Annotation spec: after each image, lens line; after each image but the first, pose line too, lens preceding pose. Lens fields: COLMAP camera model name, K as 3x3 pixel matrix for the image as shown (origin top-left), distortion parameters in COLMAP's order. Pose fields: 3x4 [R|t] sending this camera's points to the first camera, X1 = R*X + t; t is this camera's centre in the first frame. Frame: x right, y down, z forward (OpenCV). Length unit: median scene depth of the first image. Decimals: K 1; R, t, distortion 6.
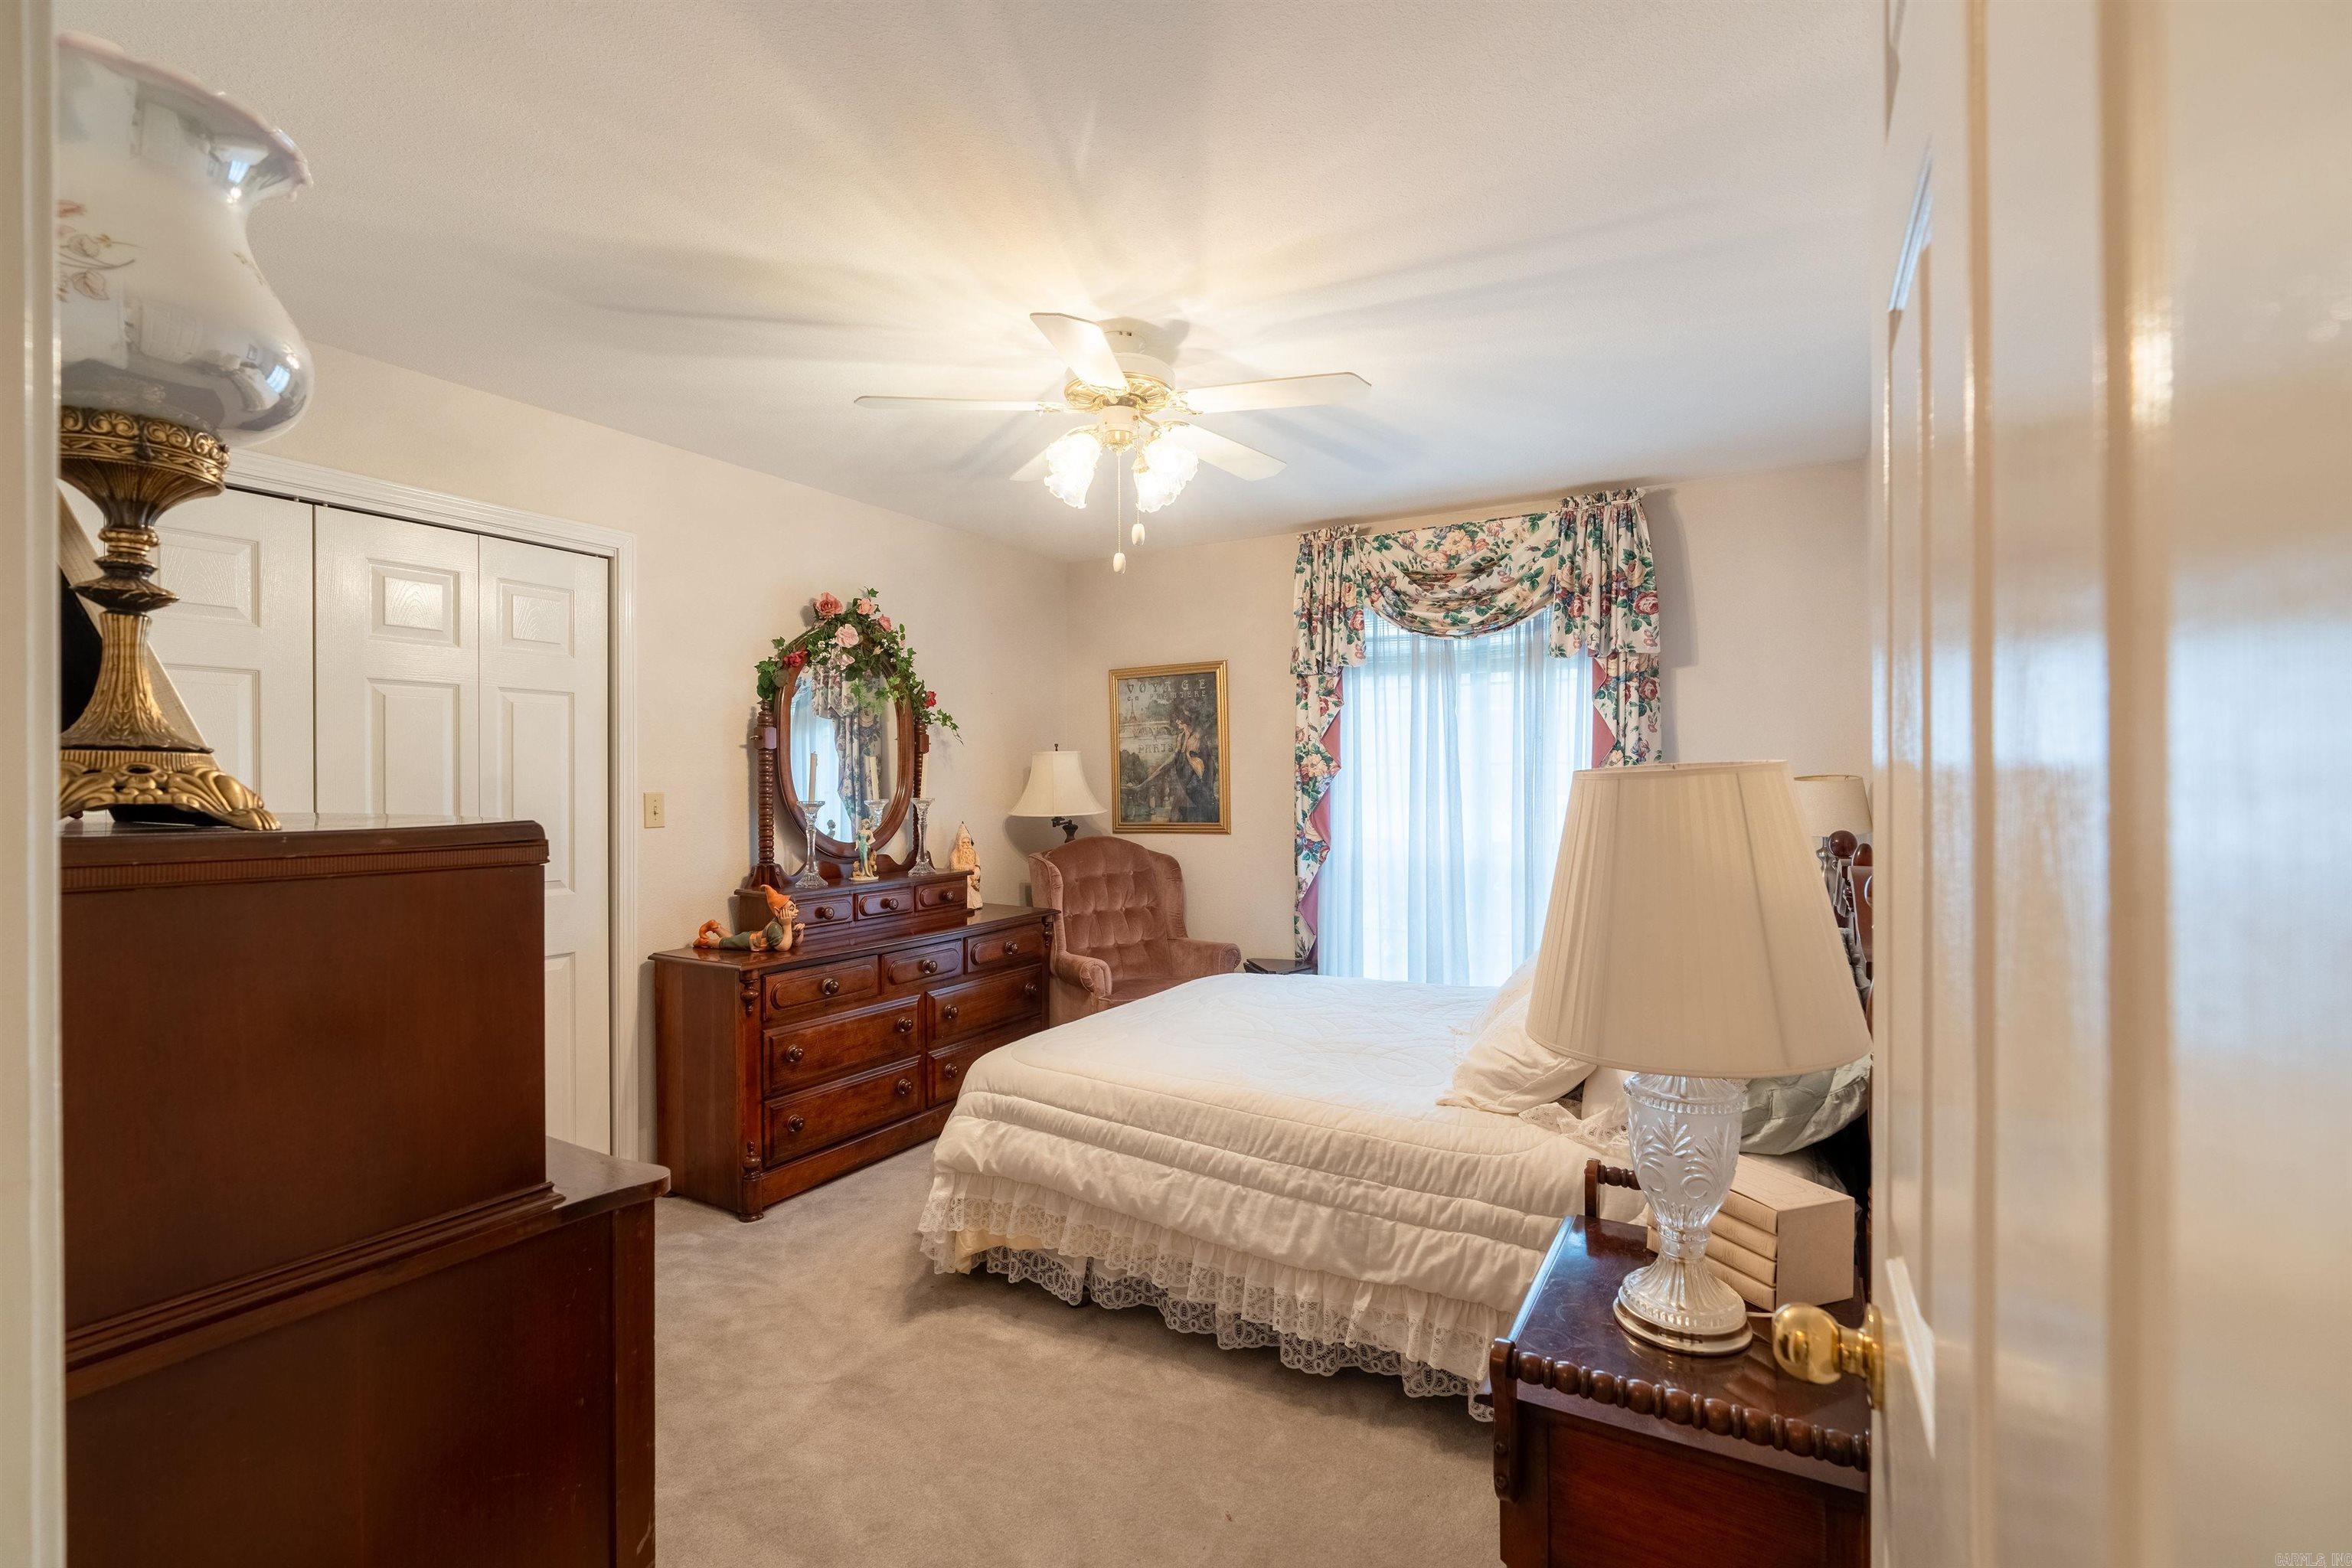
lens RADIAL K [[1057.2, 0, 1175.4], [0, 1057.2, 787.9], [0, 0, 1]] dist [-0.011036, 0.004721]
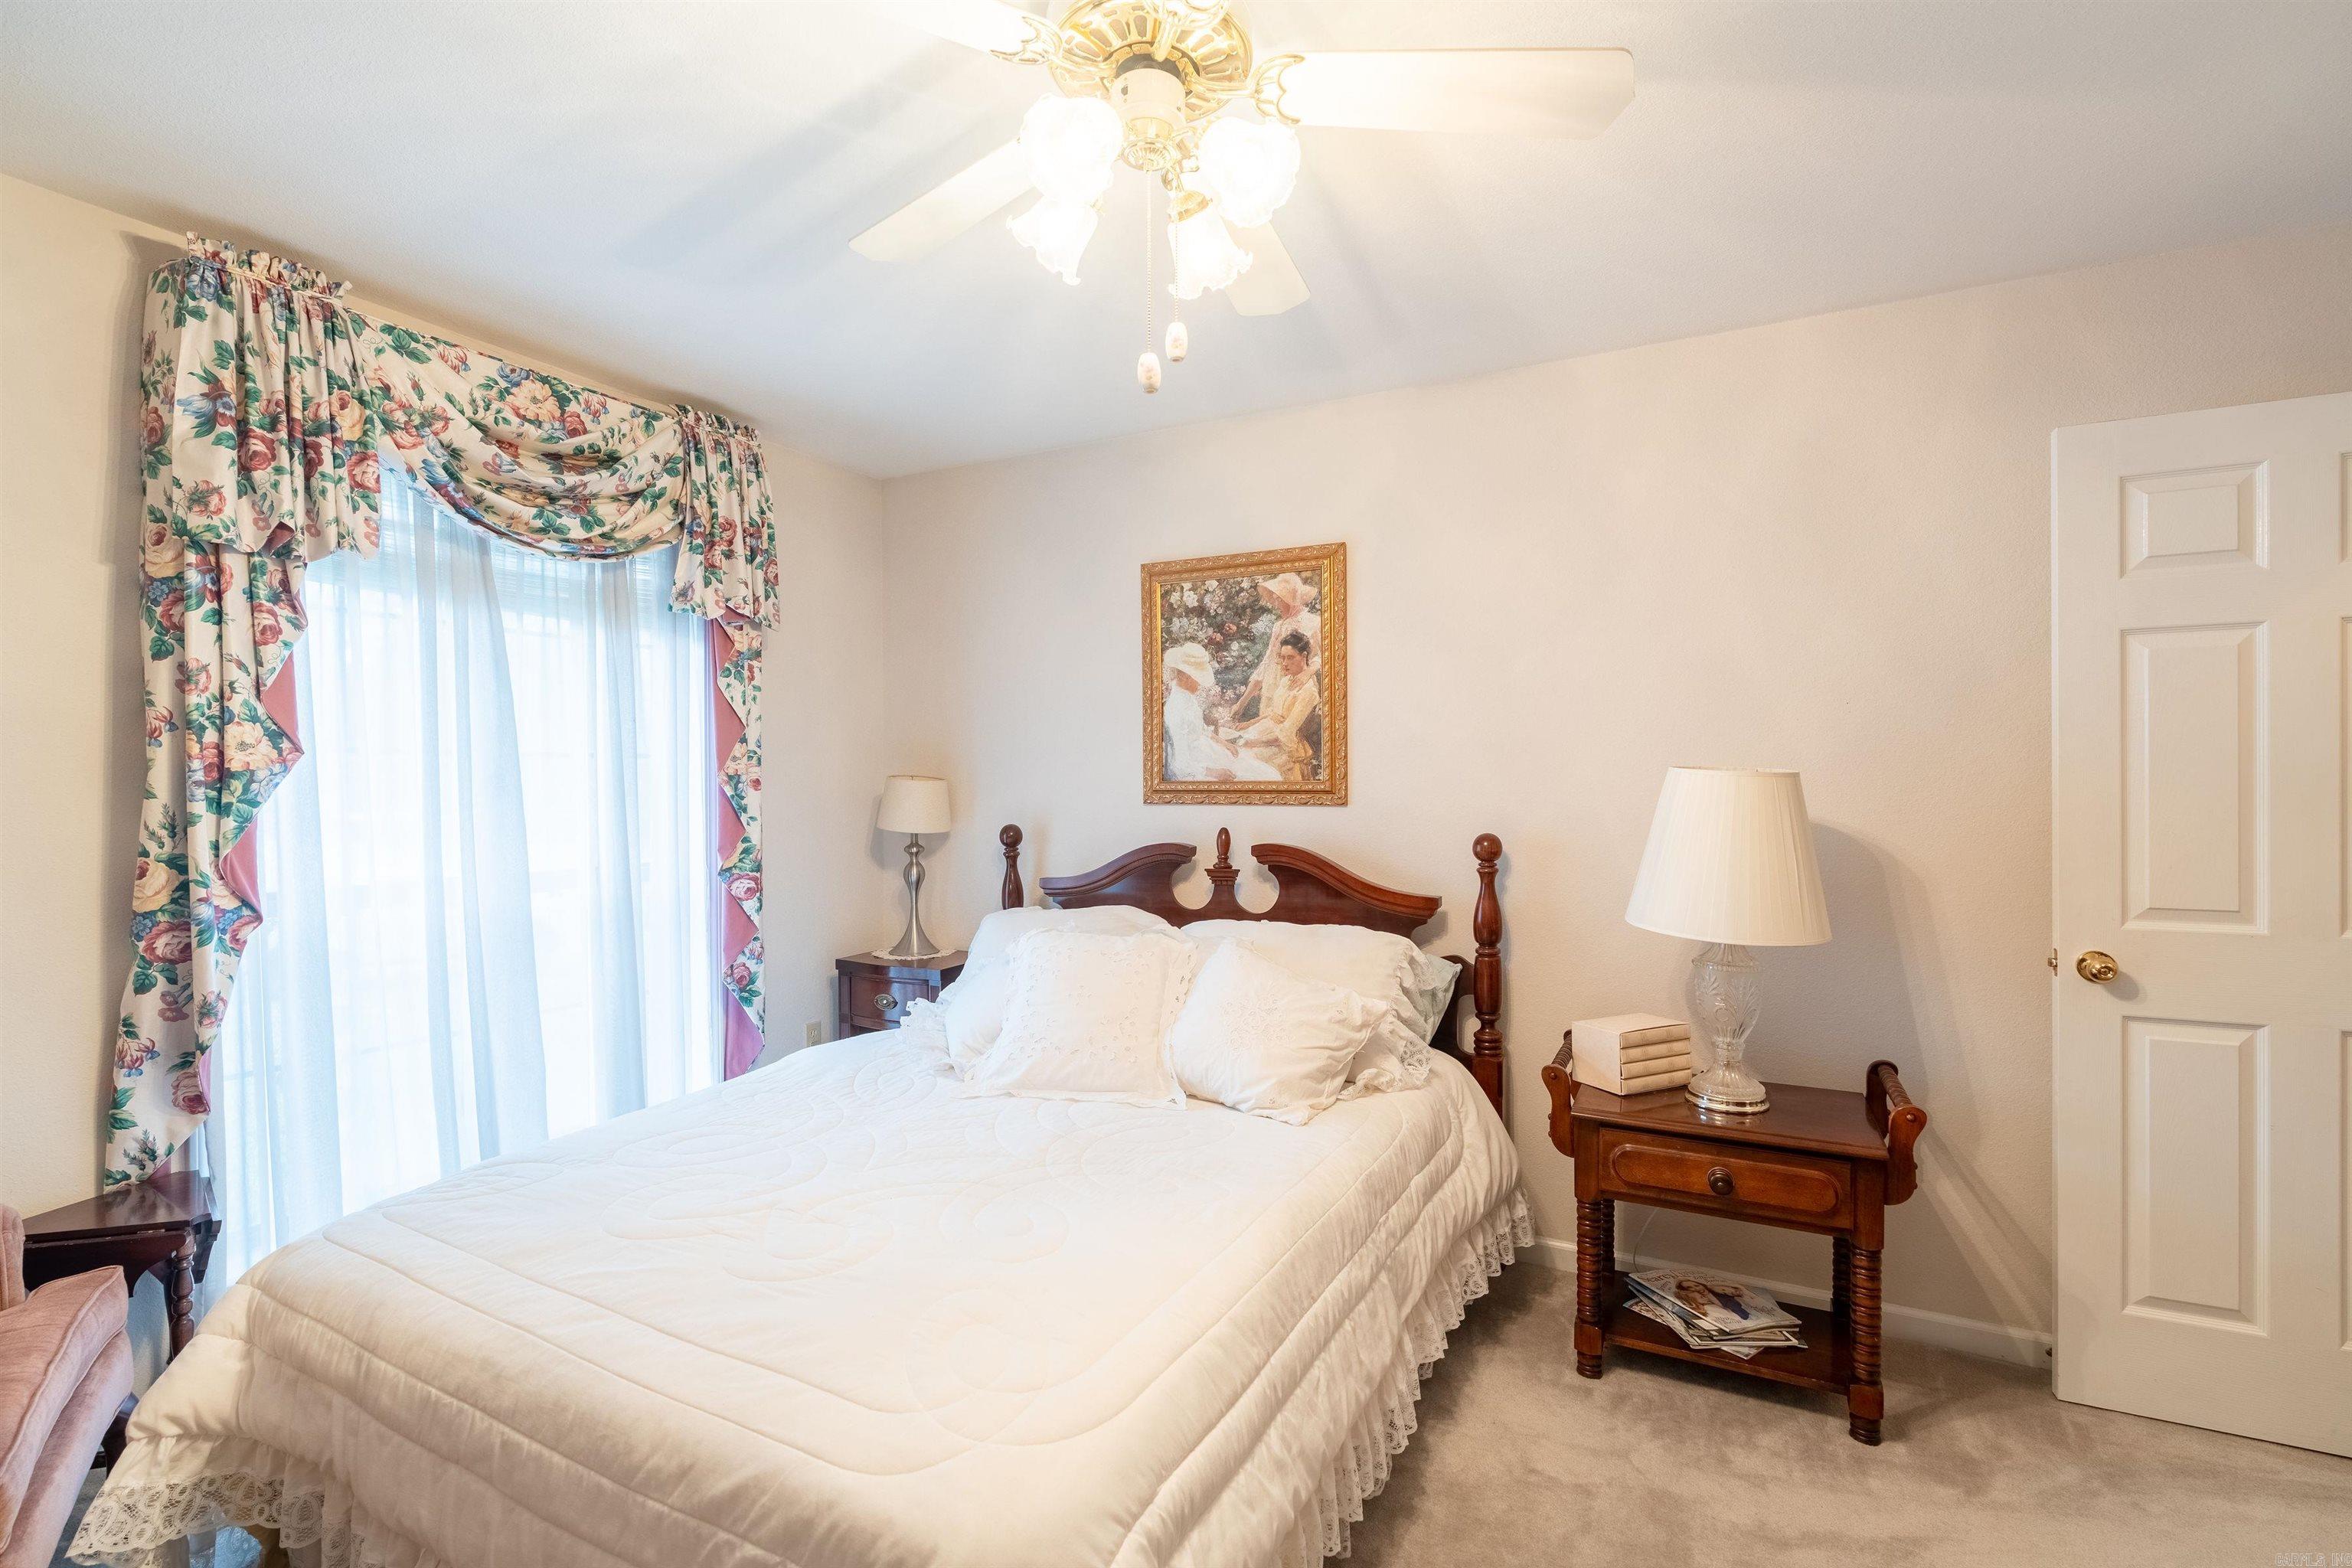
lens RADIAL K [[1057.2, 0, 1177.6], [0, 1057.2, 786.4], [0, 0, 1]] dist [-0.011036, 0.004721]
pose [[-0.049379, -0.005381, 0.998766, -0.372834], [0.003123, 0.999980, 0.005542, -0.005148], [-0.998775, 0.003393, -0.049361, 0.638179]]
